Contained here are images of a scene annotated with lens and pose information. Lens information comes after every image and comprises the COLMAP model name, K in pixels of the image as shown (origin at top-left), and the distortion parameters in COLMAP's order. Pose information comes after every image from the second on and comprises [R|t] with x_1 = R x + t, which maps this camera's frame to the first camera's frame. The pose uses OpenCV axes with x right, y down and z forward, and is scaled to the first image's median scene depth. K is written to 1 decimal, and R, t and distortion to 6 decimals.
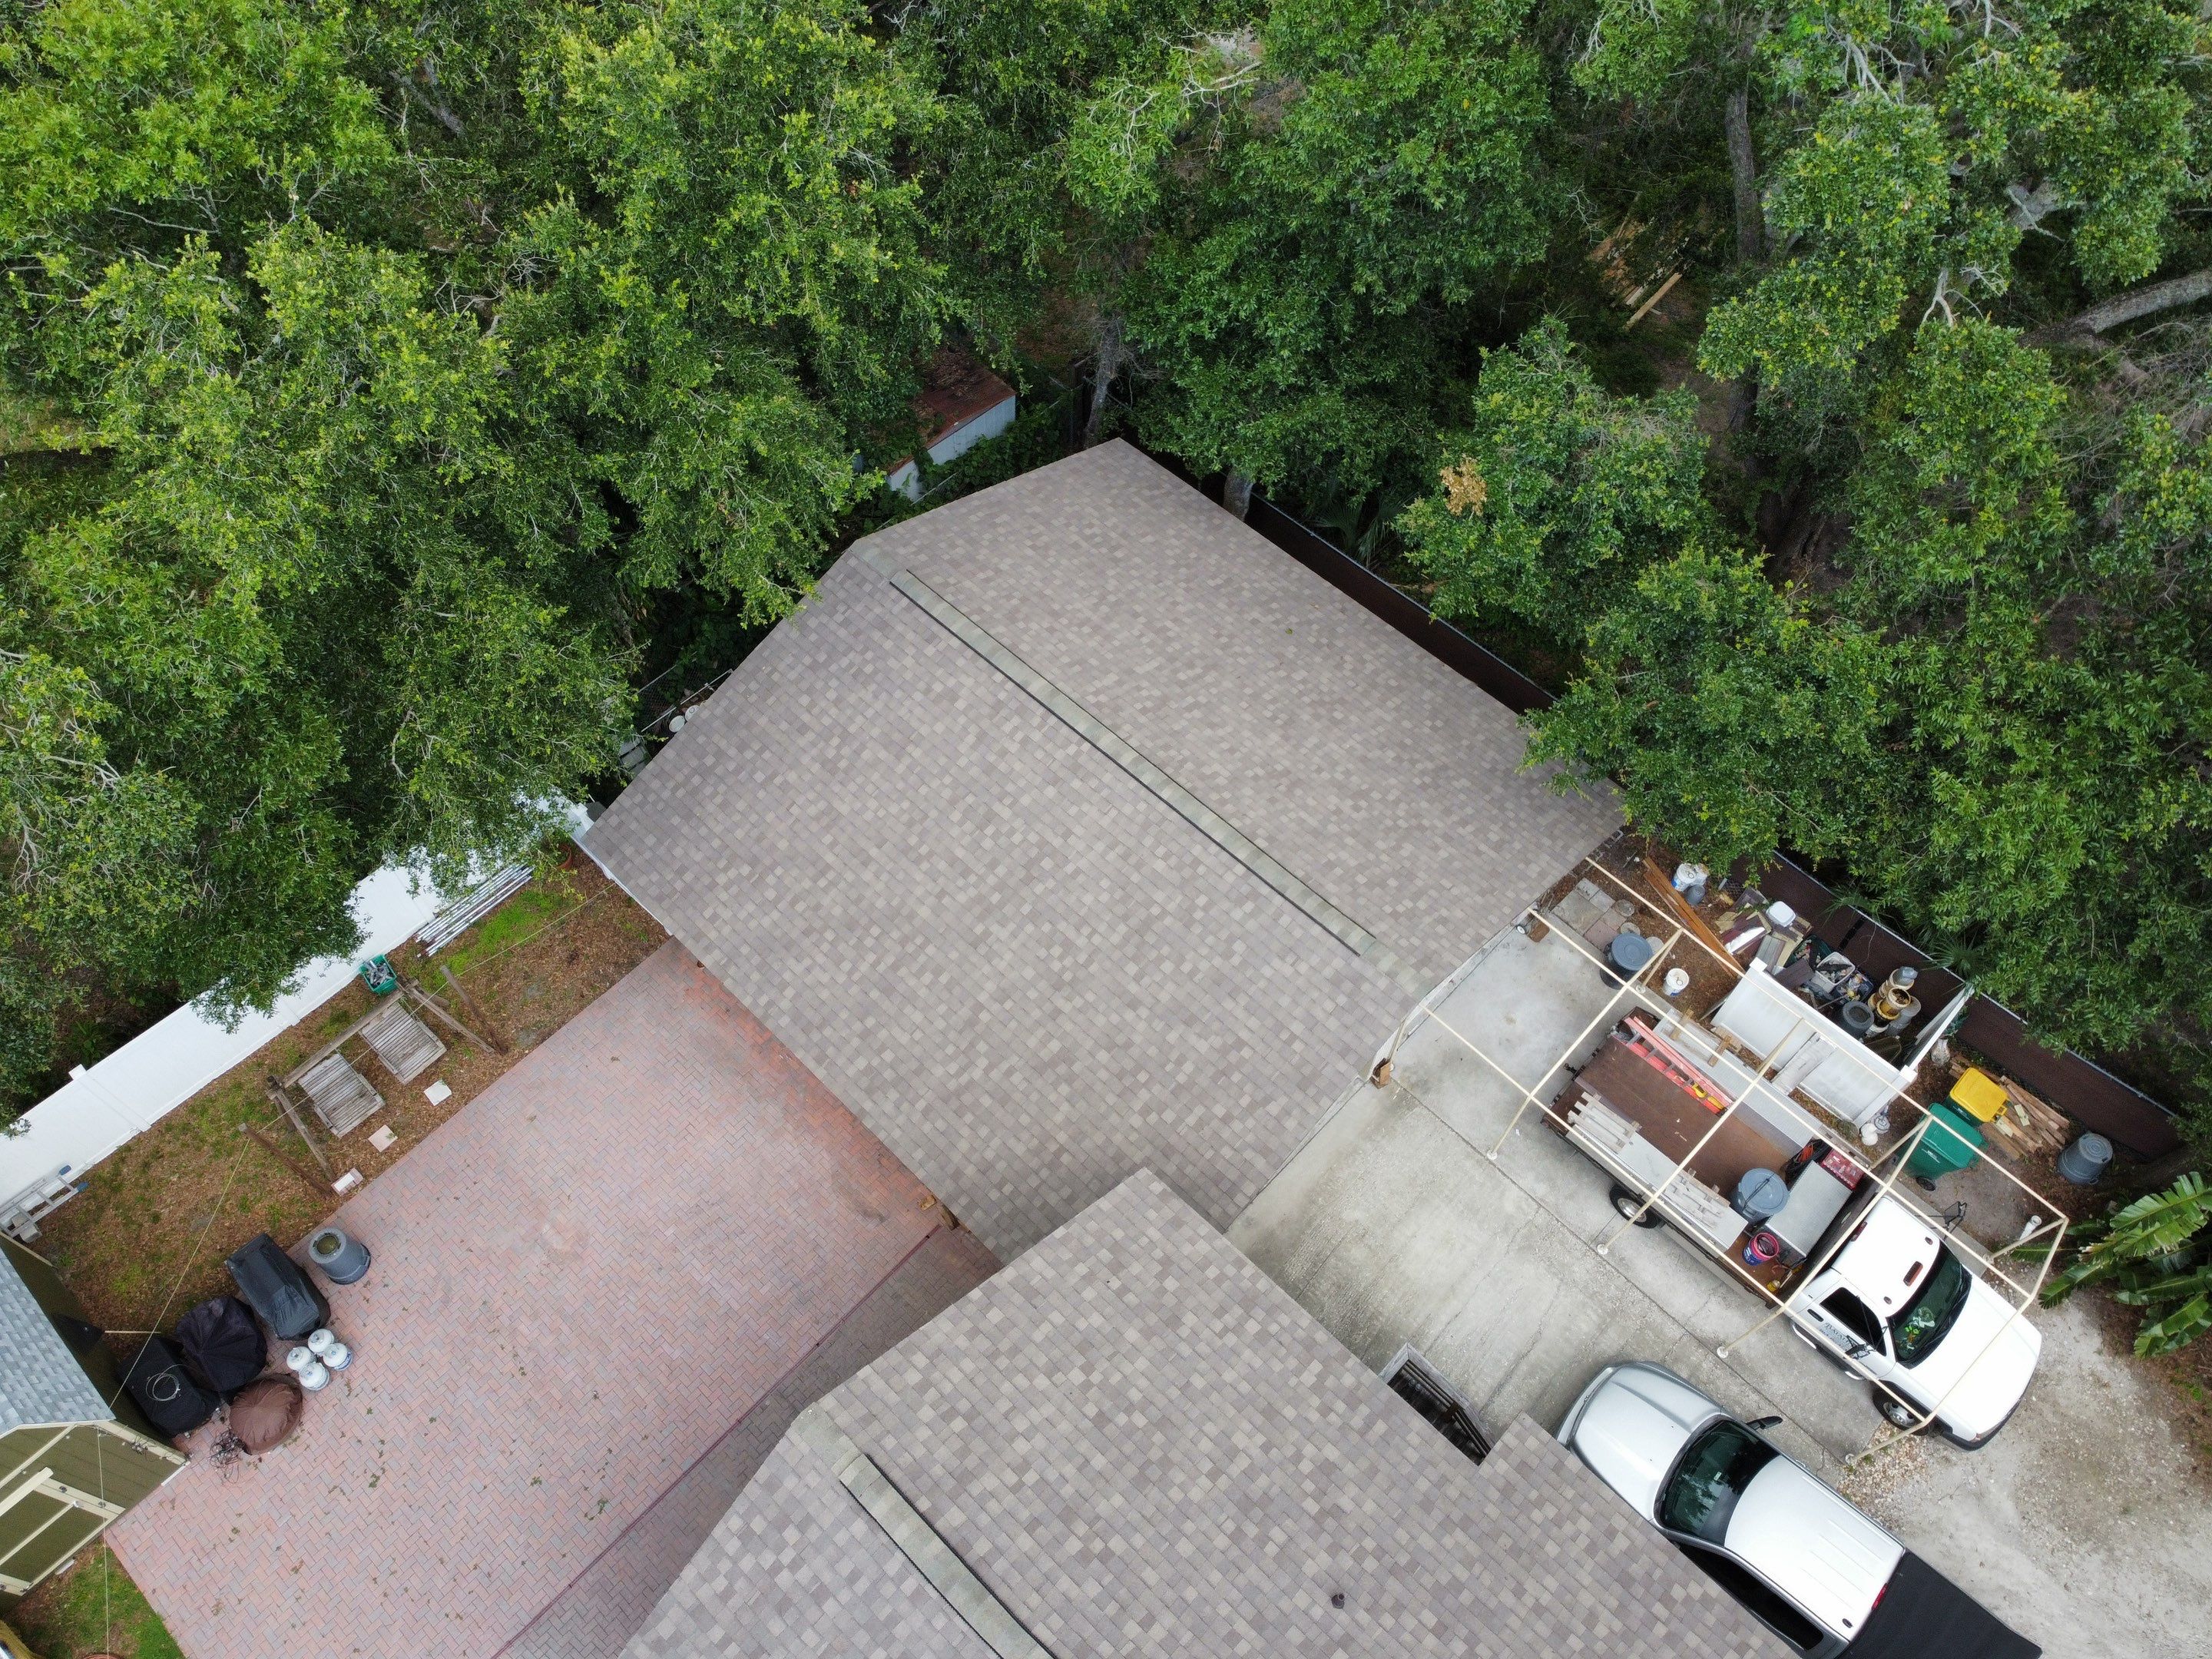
lens RADIAL K [[1680.0, 0, 1081.3], [0, 1680.0, 808.6], [0, 0, 1]] dist [0.004644, -0.007084]
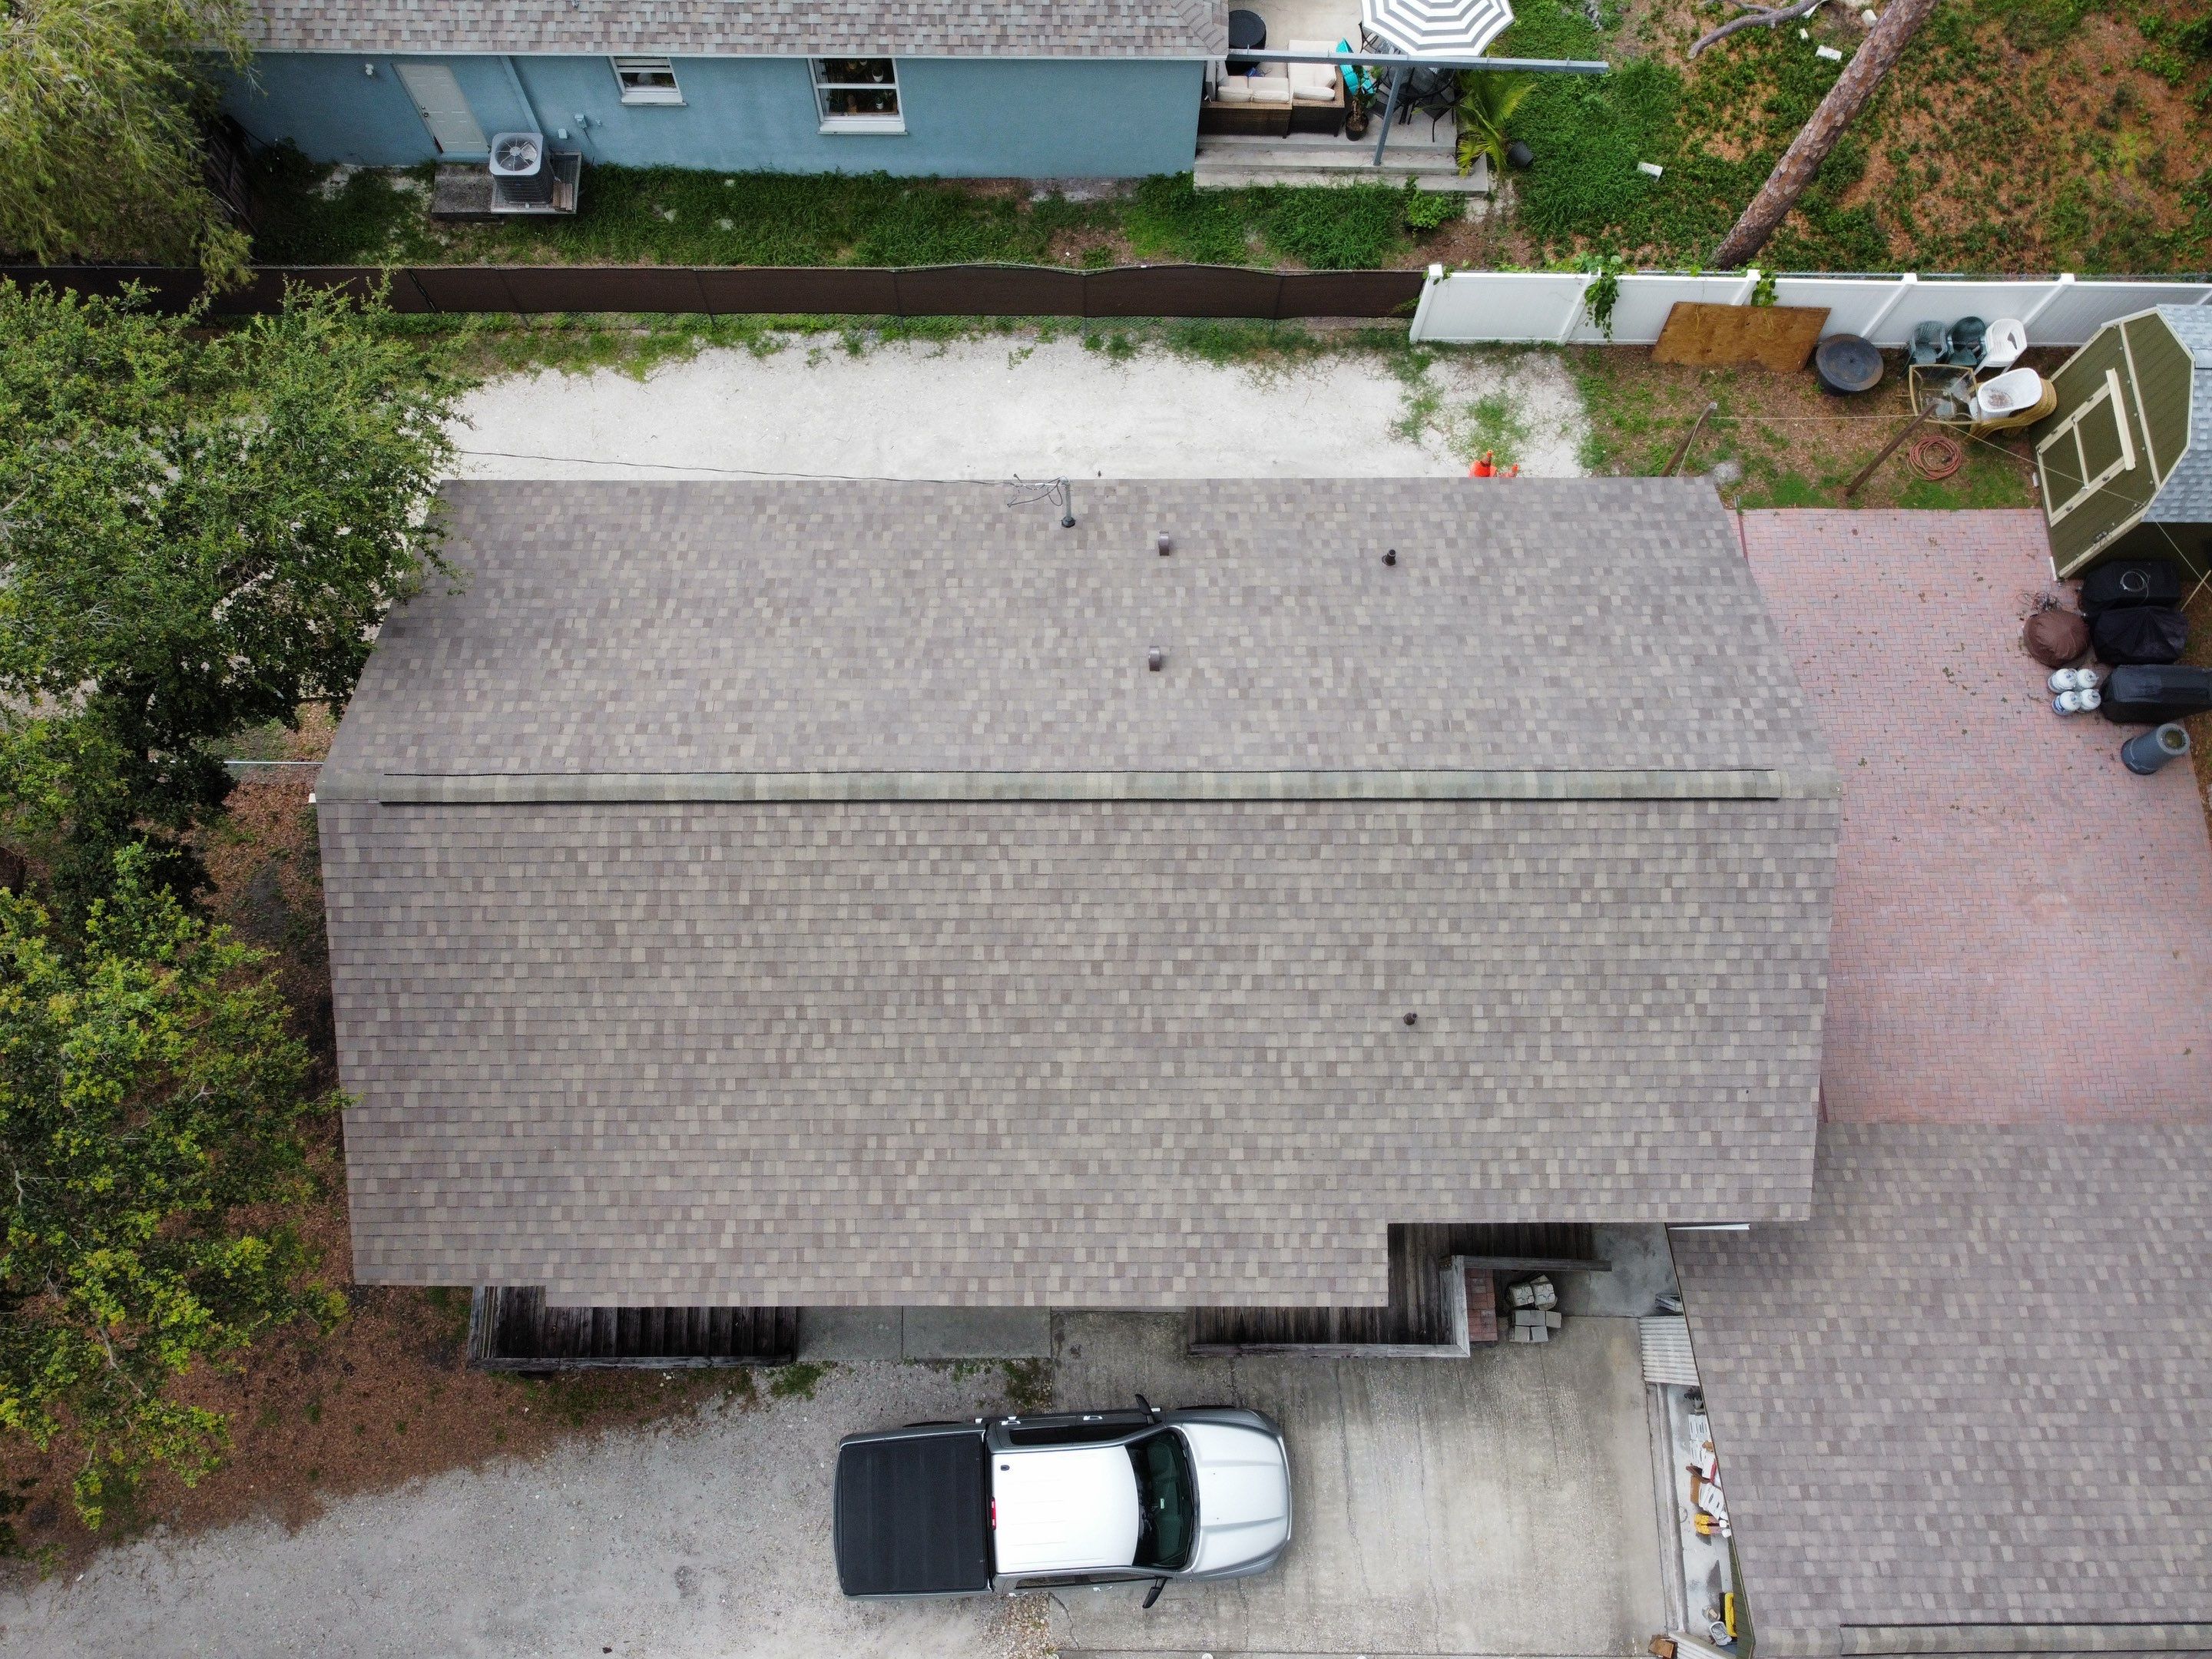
lens RADIAL K [[1680.0, 0, 1086.1], [0, 1680.0, 805.9], [0, 0, 1]] dist [0.004644, -0.007084]
pose [[-0.715568, 0.664302, -0.216021, 0.321885], [-0.593321, -0.414771, 0.689880, -0.091584], [0.368690, 0.621826, 0.690942, 0.021128]]
